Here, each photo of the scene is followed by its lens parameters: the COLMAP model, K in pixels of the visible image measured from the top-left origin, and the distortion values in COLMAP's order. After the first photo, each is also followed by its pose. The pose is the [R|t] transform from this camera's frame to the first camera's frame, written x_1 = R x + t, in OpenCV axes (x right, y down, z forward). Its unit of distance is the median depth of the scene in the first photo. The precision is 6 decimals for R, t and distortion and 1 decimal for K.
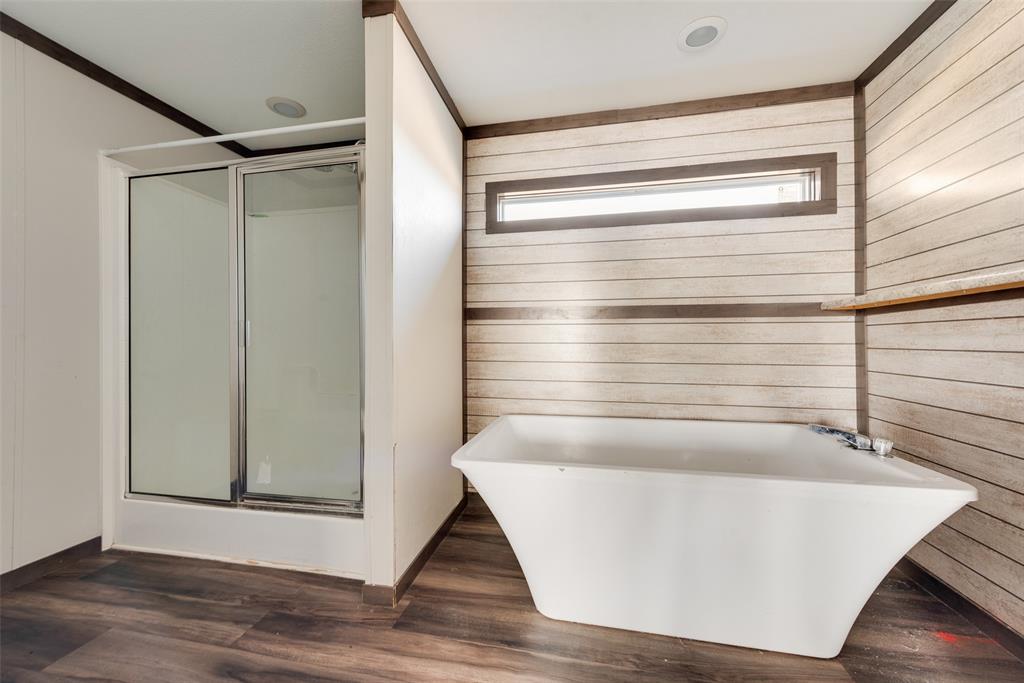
lens RADIAL K [[399.3, 0, 508.0], [0, 399.3, 346.5], [0, 0, 1]] dist [0.000940, -0.000035]
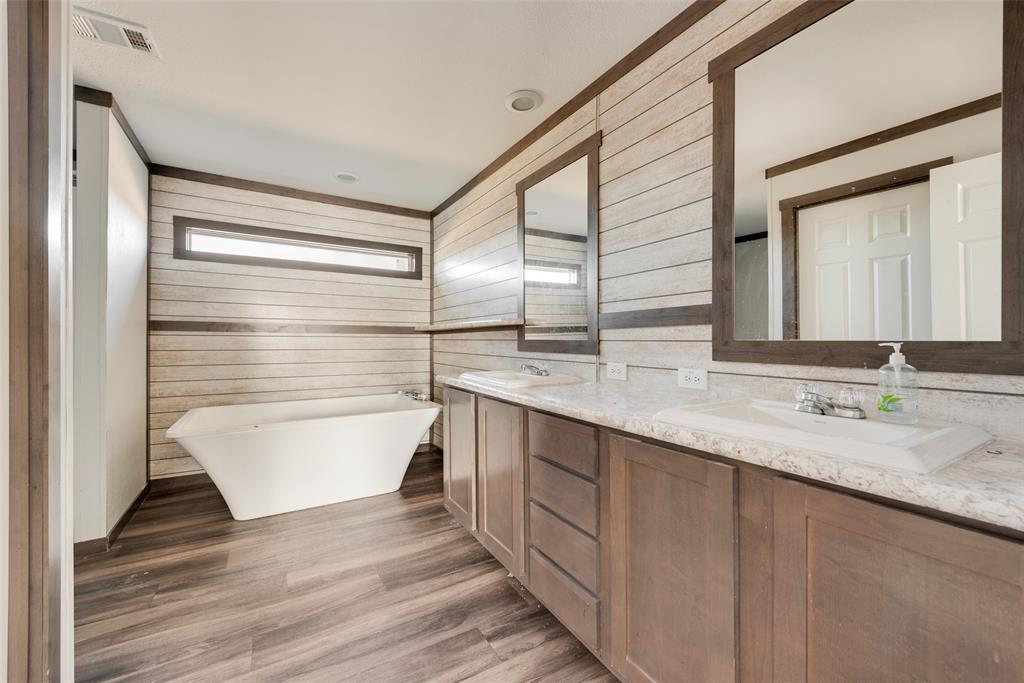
lens RADIAL K [[400.7, 0, 512.6], [0, 400.7, 334.9], [0, 0, 1]] dist [-0.000944, -0.000352]
pose [[0.727219, 0.013368, 0.686276, -0.160169], [0.005049, 0.999679, -0.024823, -0.023825], [-0.686387, 0.021517, 0.726918, -0.654438]]
